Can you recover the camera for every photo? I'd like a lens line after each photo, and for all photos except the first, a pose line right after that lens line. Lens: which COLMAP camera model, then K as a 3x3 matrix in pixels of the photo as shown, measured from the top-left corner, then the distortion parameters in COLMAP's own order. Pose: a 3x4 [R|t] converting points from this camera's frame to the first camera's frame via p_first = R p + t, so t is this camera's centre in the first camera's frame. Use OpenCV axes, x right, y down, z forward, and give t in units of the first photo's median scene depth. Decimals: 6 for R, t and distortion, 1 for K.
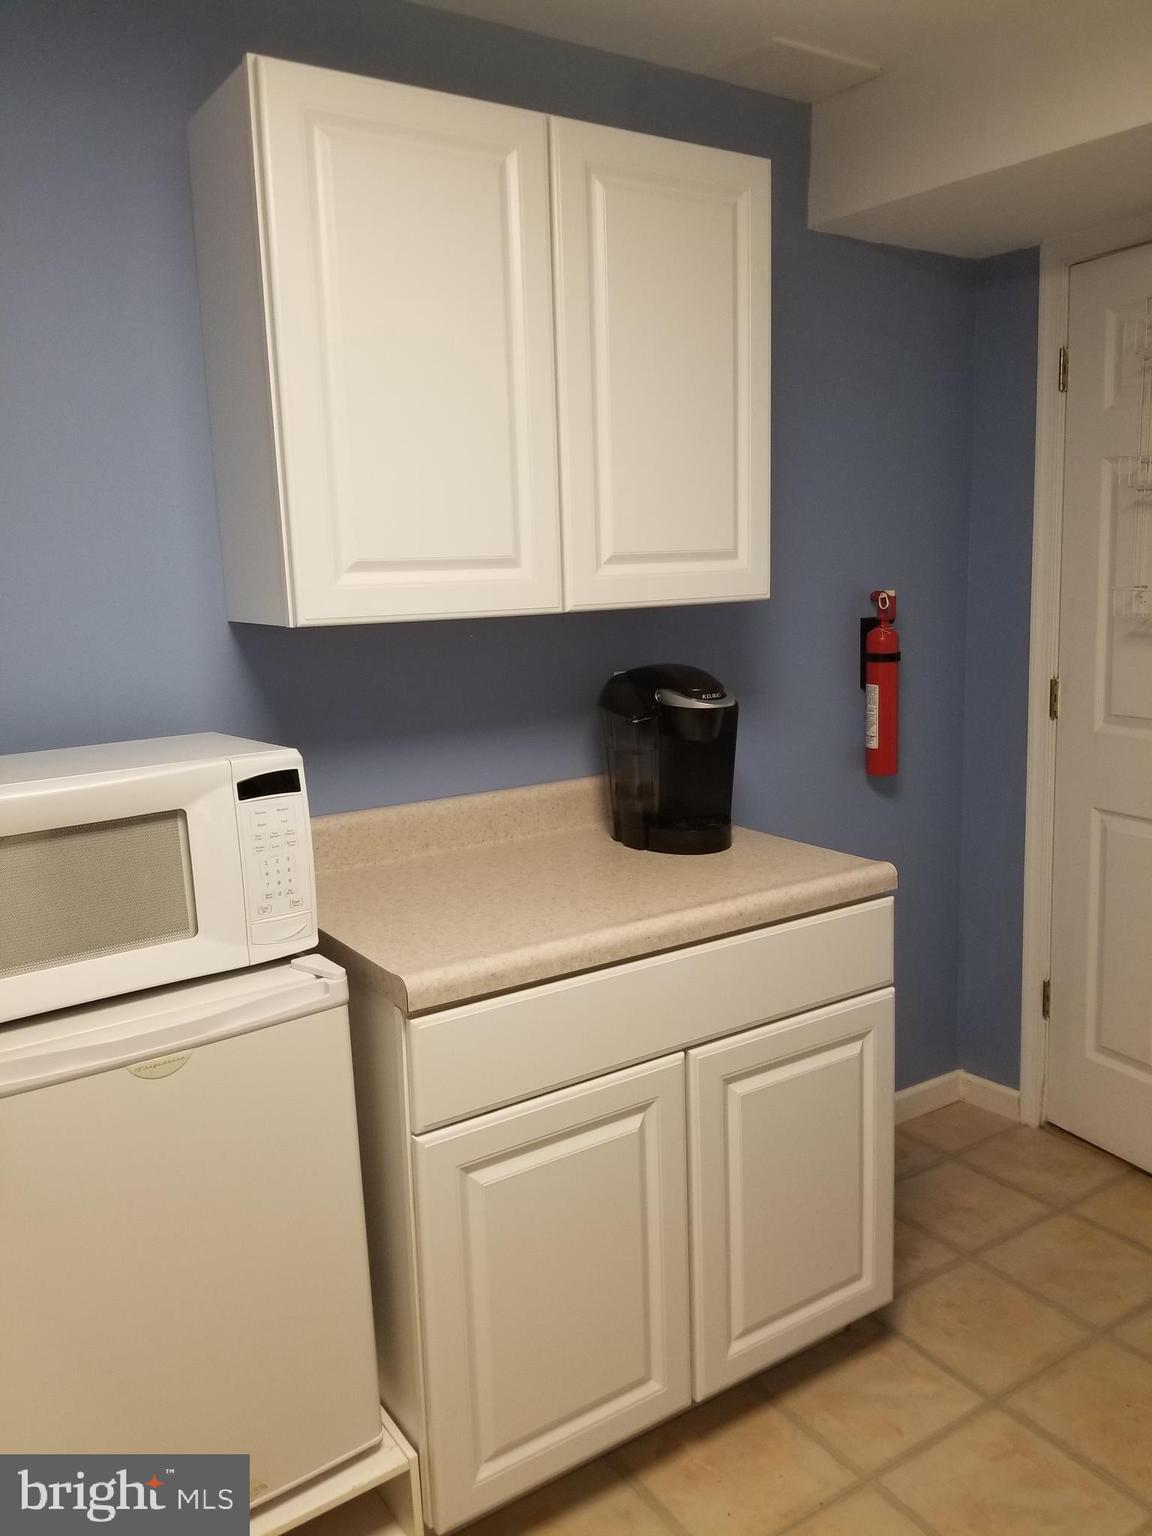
lens RADIAL K [[1169.9, 0, 512.2], [0, 1169.9, 765.7], [0, 0, 1]] dist [0.092215, -0.097706]
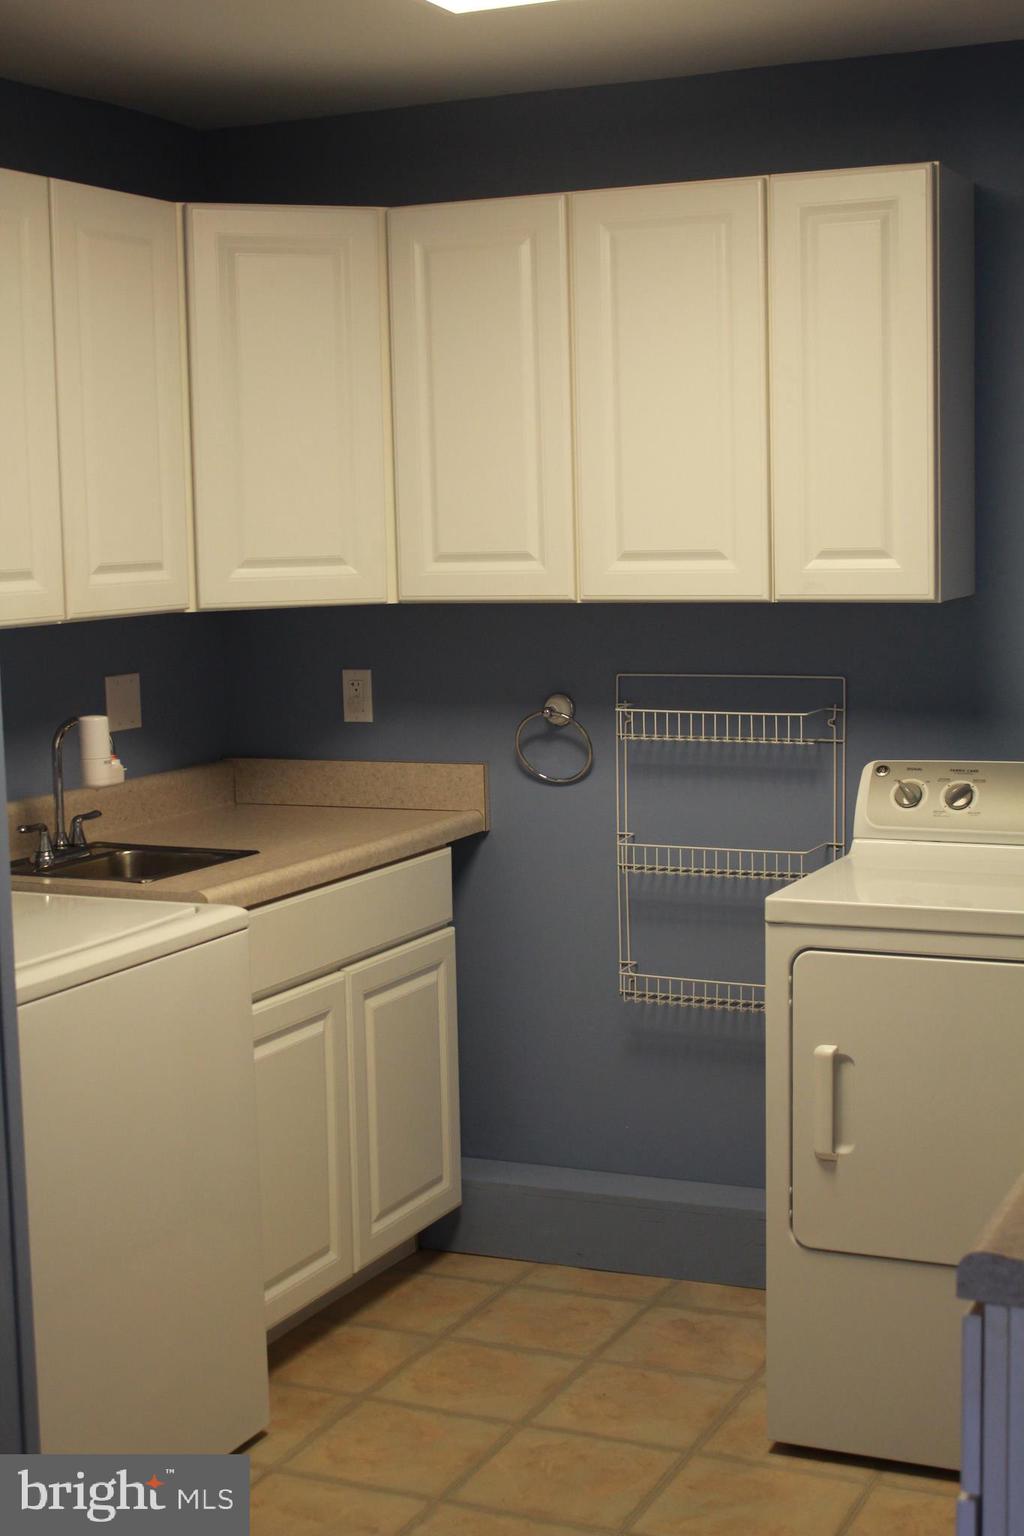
lens RADIAL K [[2259.9, 0, 512.0], [0, 2259.9, 768.0], [0, 0, 1]] dist [-0.088792, 0.004049]
pose [[0.840625, -0.047591, 0.539523, -0.830929], [0.082033, 0.995828, -0.039974, 0.126759], [-0.535370, 0.077862, 0.841021, -0.929103]]
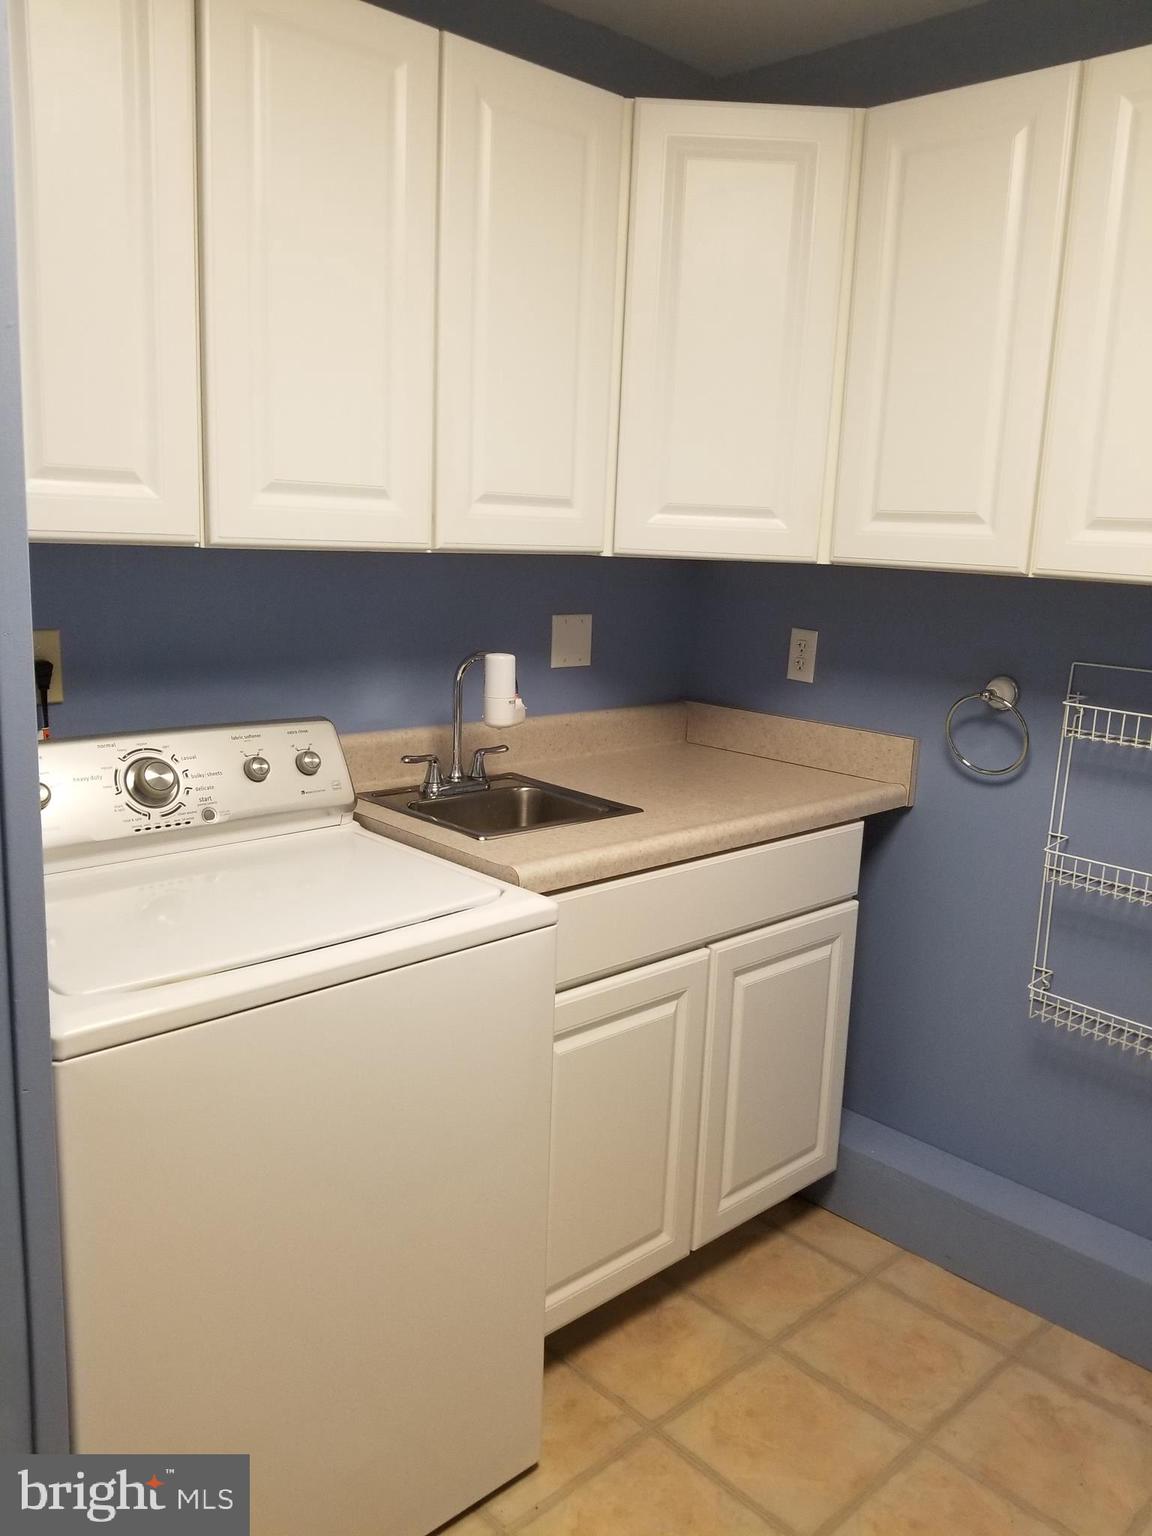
lens RADIAL K [[1241.7, 0, 576.0], [0, 1241.7, 768.0], [0, 0, 1]] dist [0.098314, -0.189073]
pose [[0.976176, 0.032905, 0.214472, -0.213423], [-0.041106, 0.998580, 0.033892, 0.029643], [-0.213052, -0.041901, 0.976142, -0.128199]]
